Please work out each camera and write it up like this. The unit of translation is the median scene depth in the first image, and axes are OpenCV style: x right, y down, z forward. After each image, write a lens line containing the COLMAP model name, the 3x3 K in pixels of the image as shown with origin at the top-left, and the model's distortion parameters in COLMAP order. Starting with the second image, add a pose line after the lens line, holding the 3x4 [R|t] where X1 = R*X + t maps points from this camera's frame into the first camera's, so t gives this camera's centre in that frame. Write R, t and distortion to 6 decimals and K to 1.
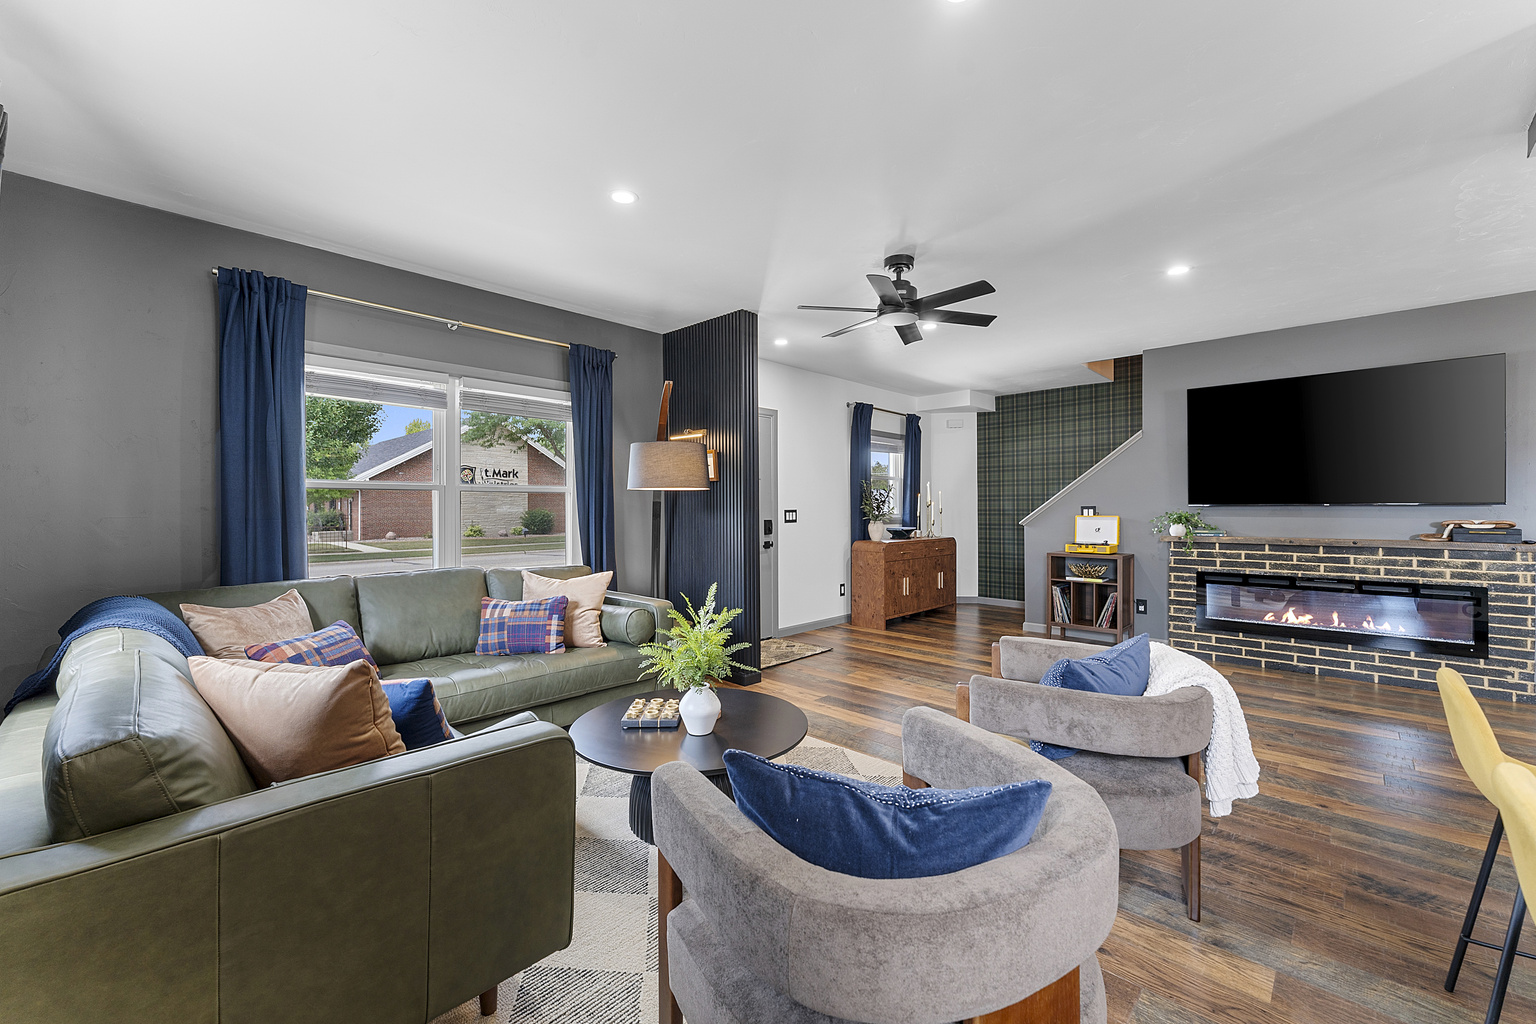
lens RADIAL K [[622.2, 0, 768.4], [0, 622.2, 509.9], [0, 0, 1]] dist [-0.000164, -0.000087]
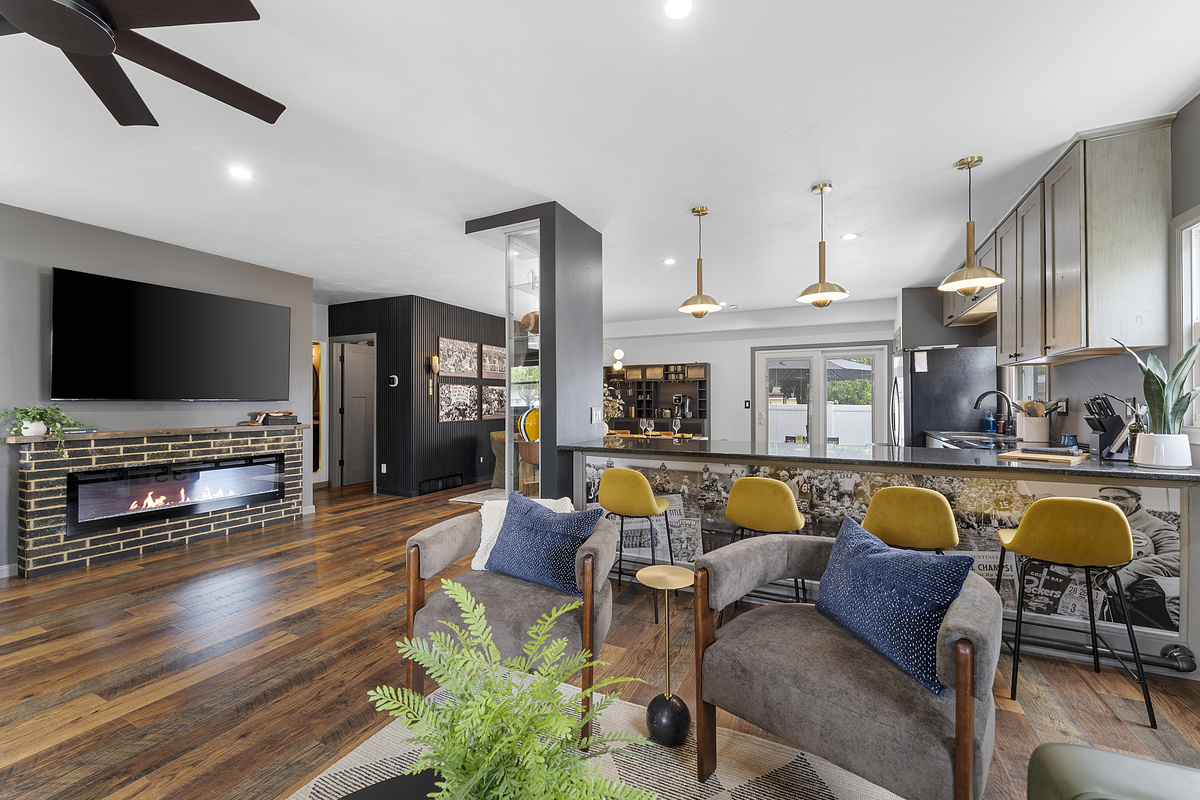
lens RADIAL K [[486.1, 0, 589.4], [0, 486.1, 396.0], [0, 0, 1]] dist [-0.000164, -0.000087]
pose [[-0.289260, 0.016613, 0.957106, -0.232334], [0.005845, 0.999861, -0.015589, 0.003072], [-0.957233, 0.001085, -0.289317, 0.551253]]
